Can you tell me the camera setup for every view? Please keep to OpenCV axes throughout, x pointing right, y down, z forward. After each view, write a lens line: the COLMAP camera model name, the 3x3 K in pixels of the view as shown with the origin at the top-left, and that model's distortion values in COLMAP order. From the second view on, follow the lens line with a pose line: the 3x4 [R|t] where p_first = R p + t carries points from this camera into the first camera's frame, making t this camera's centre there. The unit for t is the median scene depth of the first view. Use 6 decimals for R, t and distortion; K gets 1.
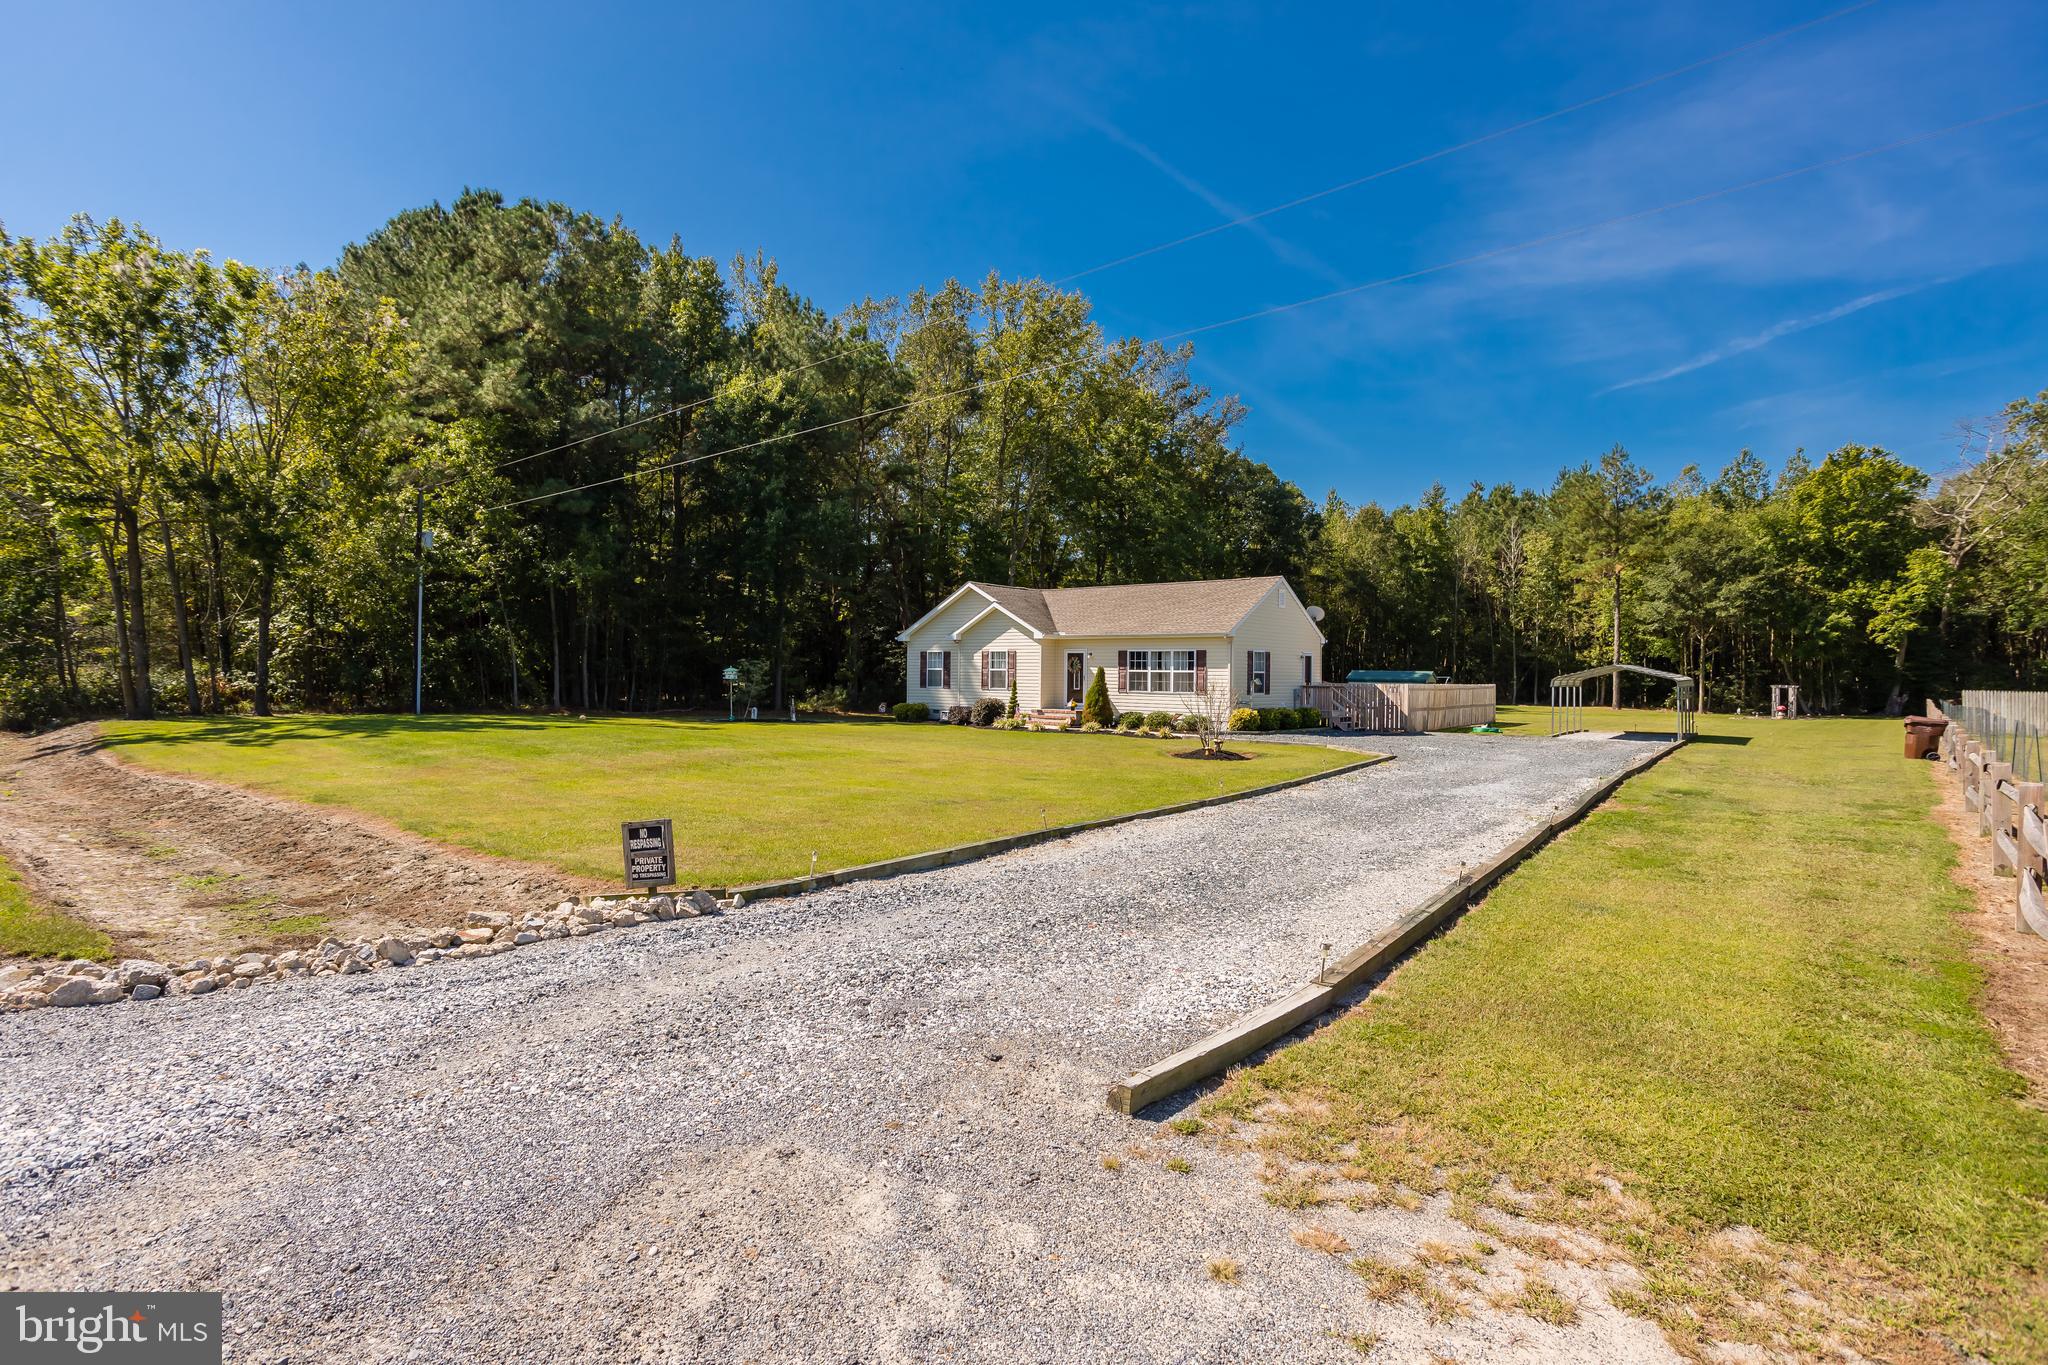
lens RADIAL K [[988.8, 0, 1019.5], [0, 988.8, 660.1], [0, 0, 1]] dist [-0.007839, 0.000432]
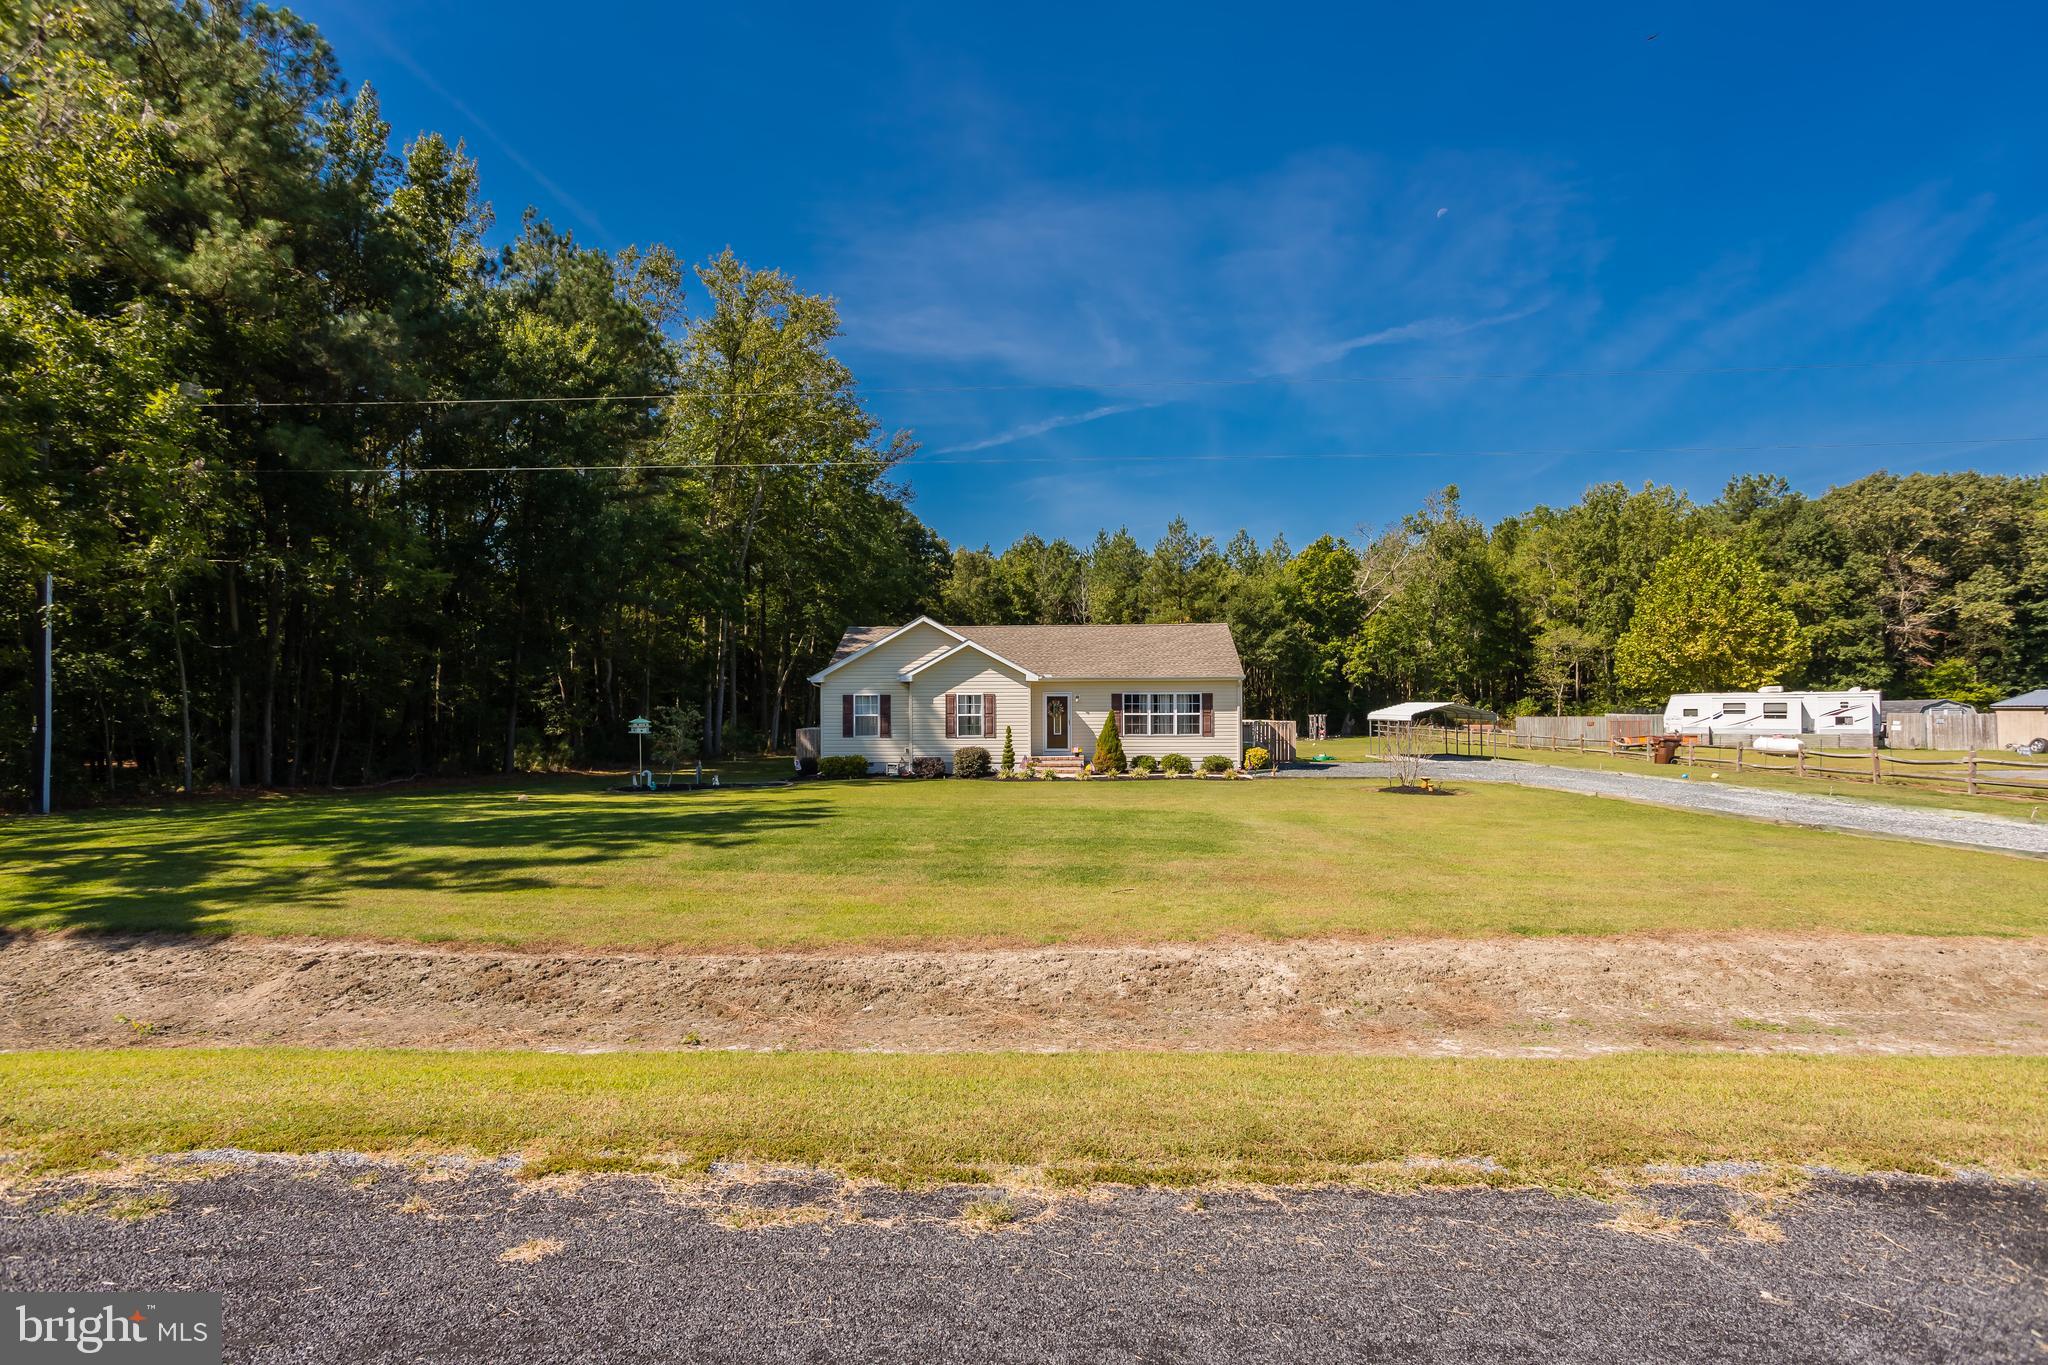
lens RADIAL K [[998.2, 0, 1024.0], [0, 998.2, 682.5], [0, 0, 1]] dist [-0.014927, 0.000186]
pose [[0.811598, 0.001301, 0.584215, -0.393305], [0.004648, 0.999951, -0.008685, -0.008881], [-0.584198, 0.009764, 0.811552, 0.181457]]
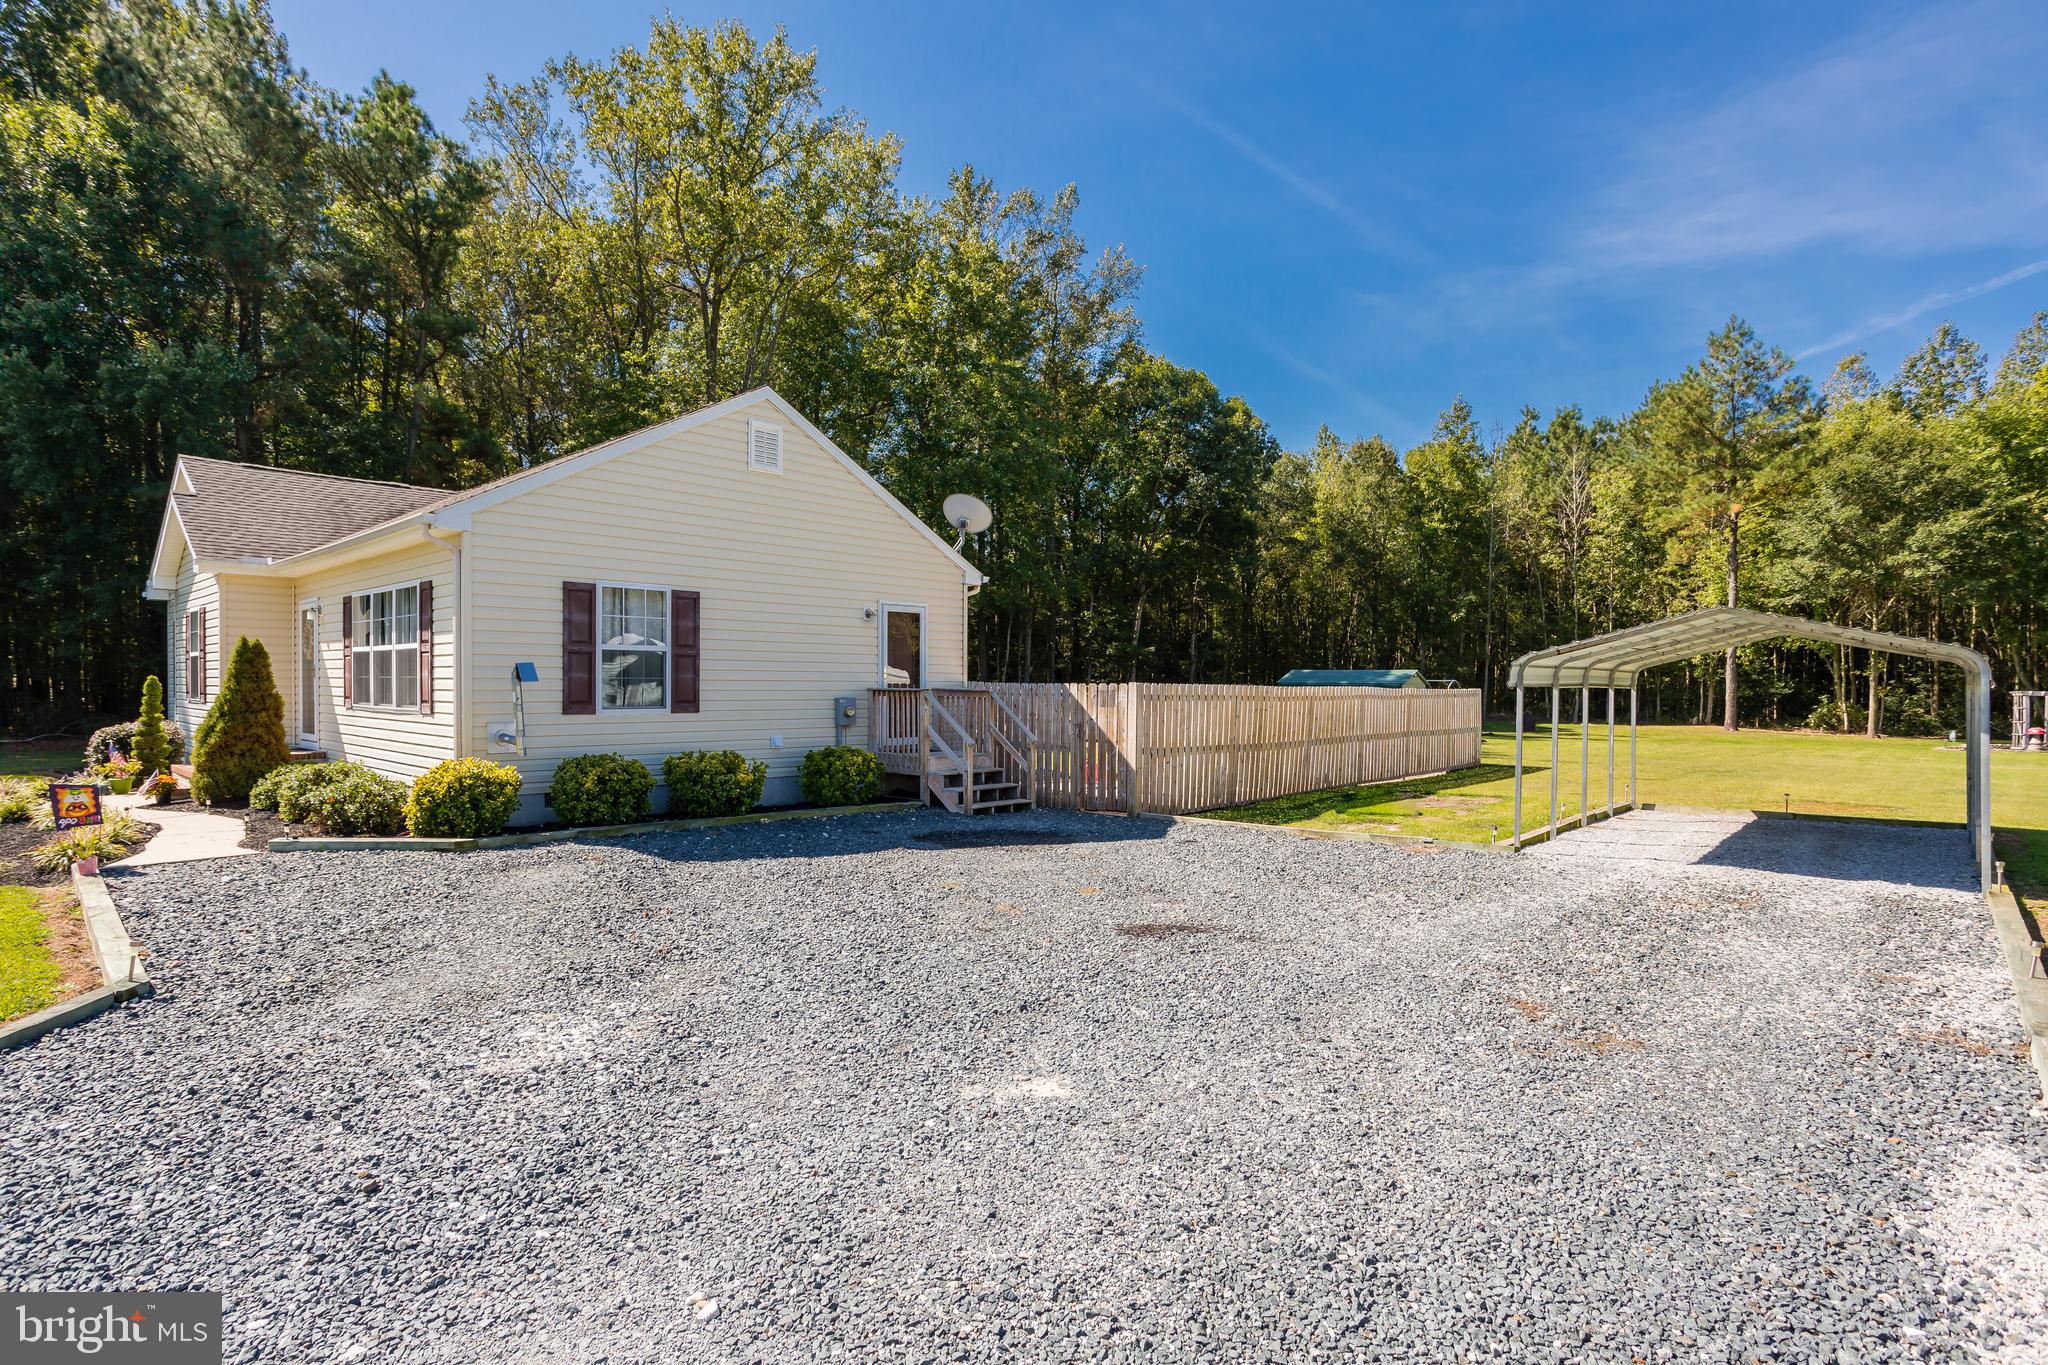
lens RADIAL K [[1035.1, 0, 1024.0], [0, 1035.1, 682.5], [0, 0, 1]] dist [0.003245, 0.001611]
pose [[0.998467, -0.002564, -0.055284, 0.271693], [0.003238, 0.999922, 0.012091, 0.013768], [0.055248, -0.012251, 0.998397, 0.445647]]
